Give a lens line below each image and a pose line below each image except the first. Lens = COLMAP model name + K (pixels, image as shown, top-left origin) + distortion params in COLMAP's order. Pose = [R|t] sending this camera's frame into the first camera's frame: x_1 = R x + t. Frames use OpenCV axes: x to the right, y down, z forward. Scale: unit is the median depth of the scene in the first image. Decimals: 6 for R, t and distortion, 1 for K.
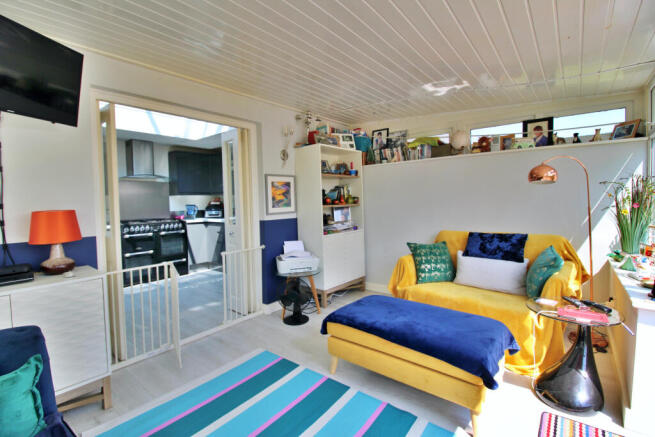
lens RADIAL K [[303.9, 0, 320.5], [0, 303.9, 207.6], [0, 0, 1]] dist [-0.002535, -0.000763]
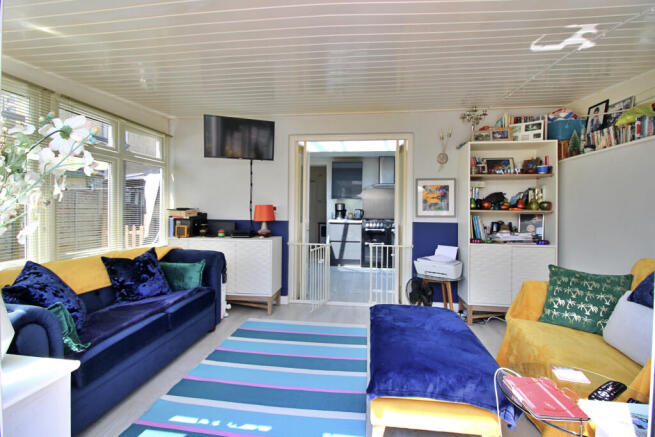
lens RADIAL K [[303.9, 0, 320.5], [0, 303.9, 207.6], [0, 0, 1]] dist [-0.002535, -0.000763]
pose [[0.540232, 0.027276, -0.841074, 0.474856], [-0.044728, 0.998992, 0.003668, 0.002185], [0.840326, 0.035638, 0.540908, 0.125300]]
